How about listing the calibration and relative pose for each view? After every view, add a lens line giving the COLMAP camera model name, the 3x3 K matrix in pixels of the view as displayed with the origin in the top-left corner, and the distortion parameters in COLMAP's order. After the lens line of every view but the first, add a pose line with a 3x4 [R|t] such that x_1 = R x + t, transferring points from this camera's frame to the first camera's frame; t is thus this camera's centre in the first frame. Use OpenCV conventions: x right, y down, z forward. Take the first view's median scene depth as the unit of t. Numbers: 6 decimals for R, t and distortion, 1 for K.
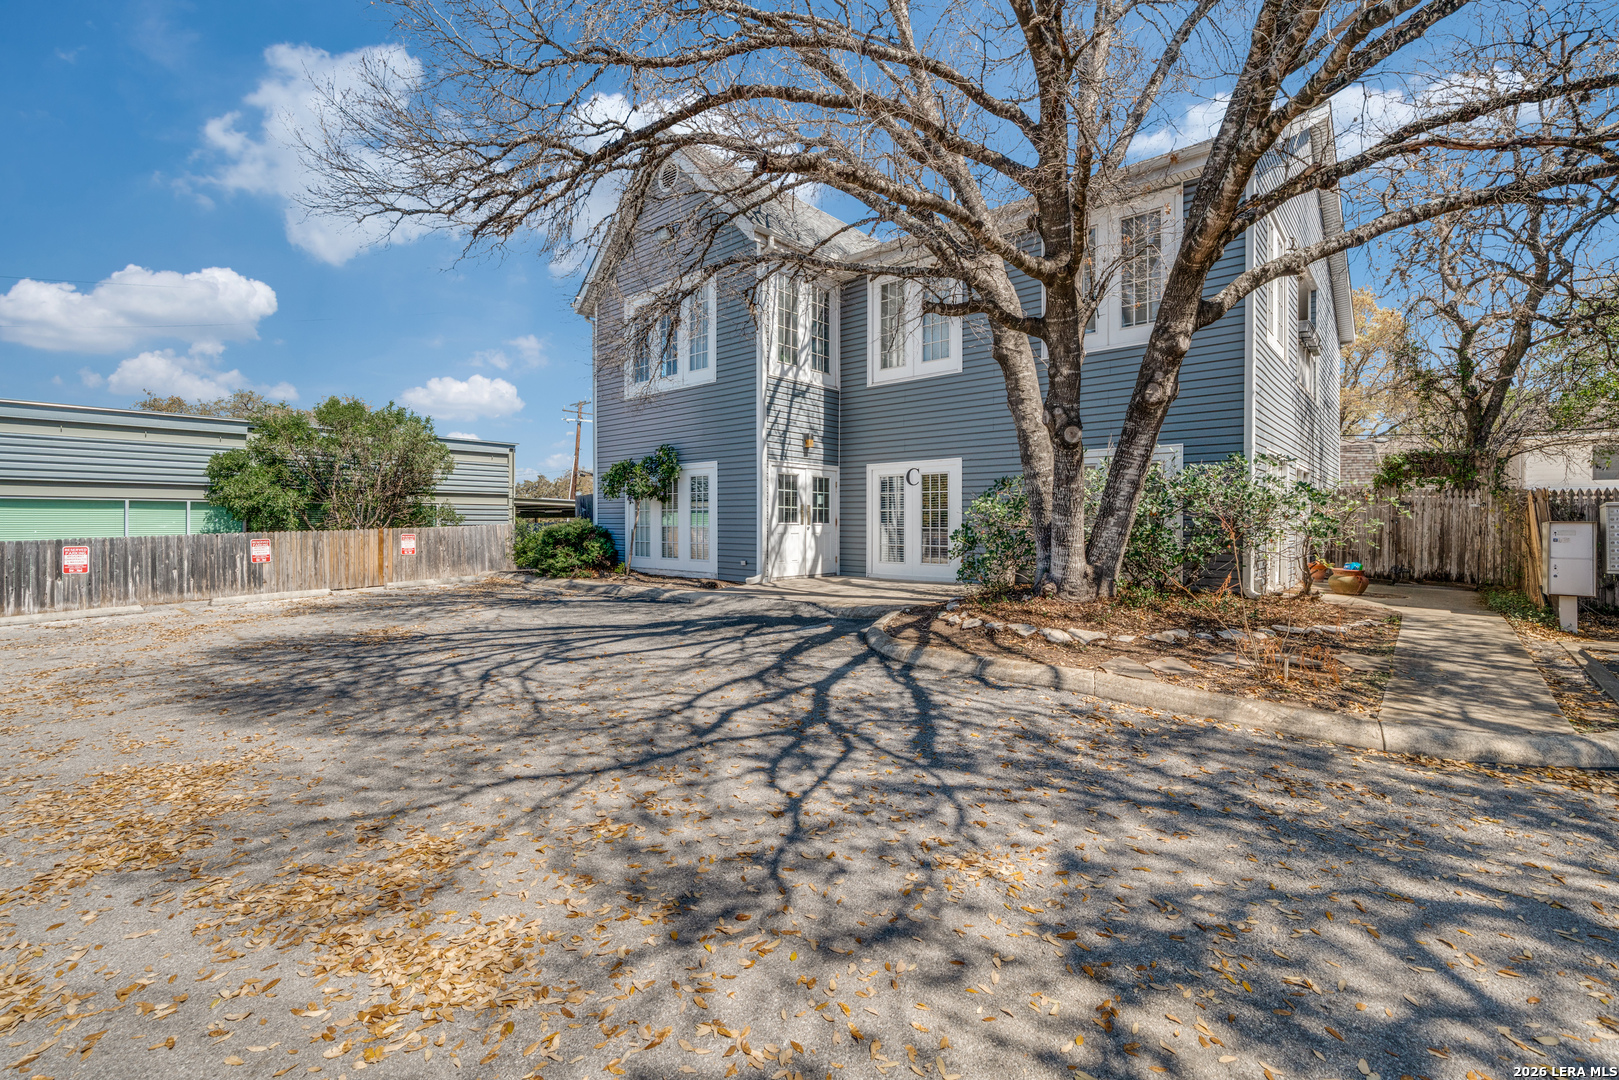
lens RADIAL K [[703.1, 0, 809.8], [0, 703.1, 497.3], [0, 0, 1]] dist [0.001605, 0.000118]
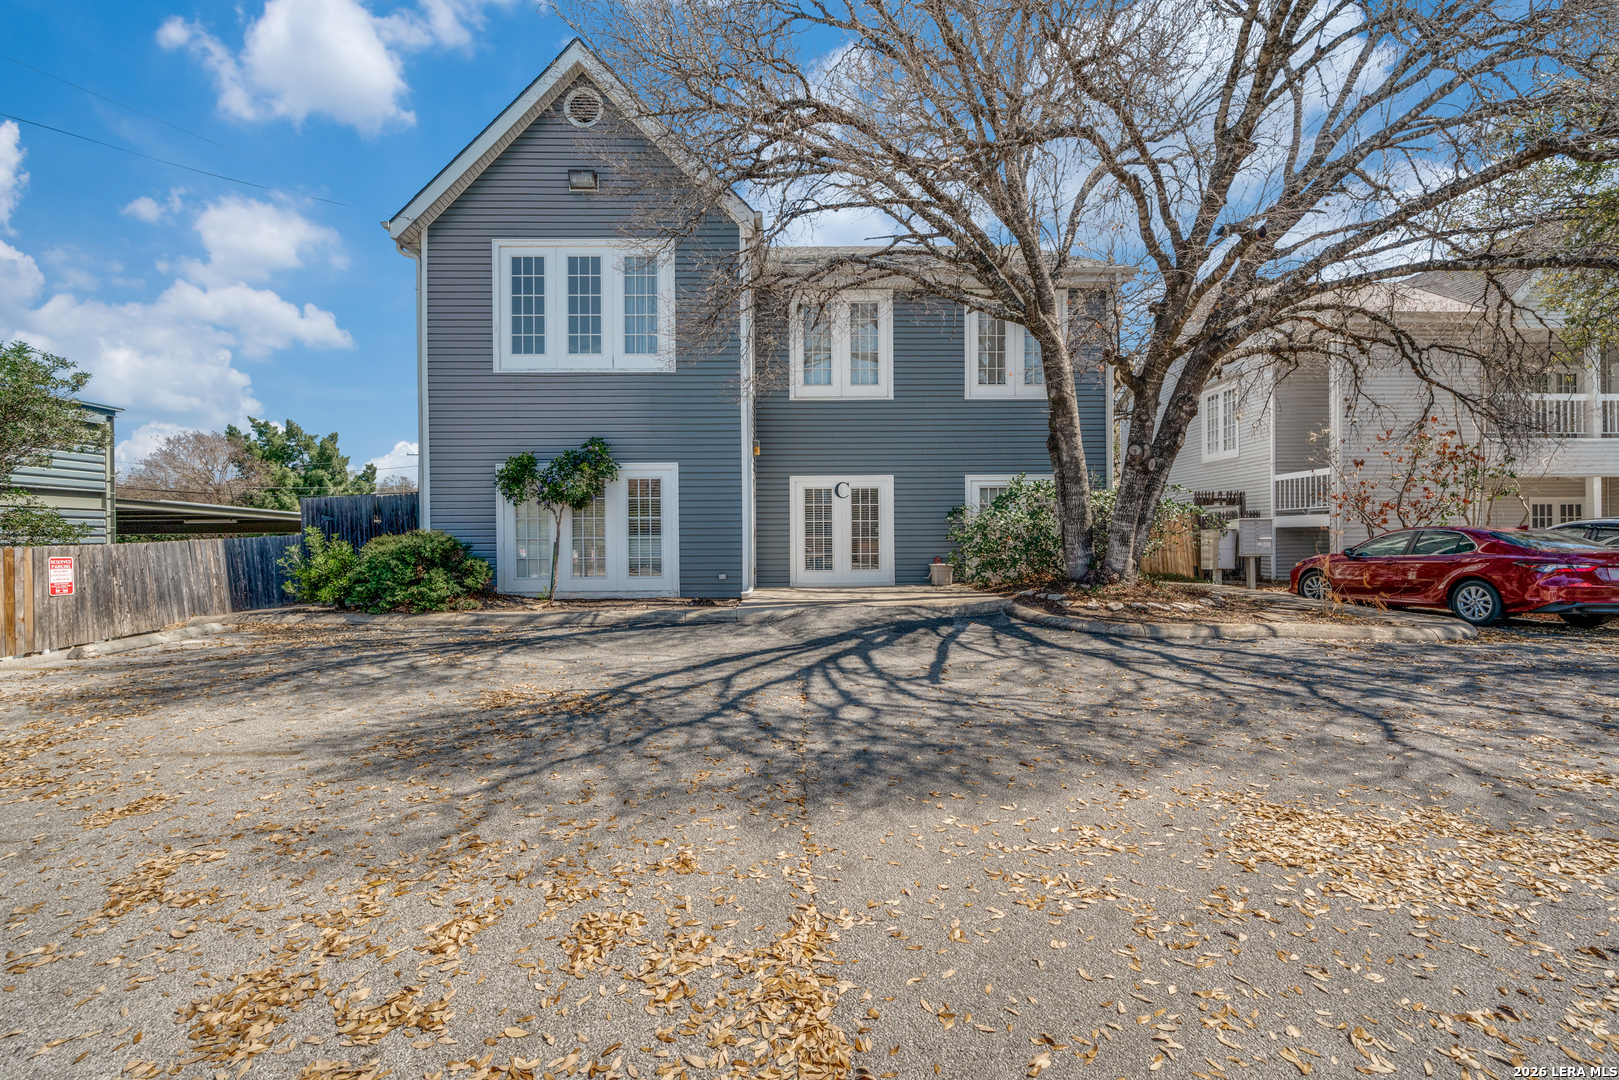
lens RADIAL K [[678.1, 0, 809.5], [0, 678.1, 540.0], [0, 0, 1]] dist [-0.002460, -0.000161]
pose [[0.737933, -0.008773, 0.674817, -0.580065], [-0.014729, 0.999468, 0.029100, 0.017156], [-0.674713, -0.031414, 0.737411, 0.260646]]
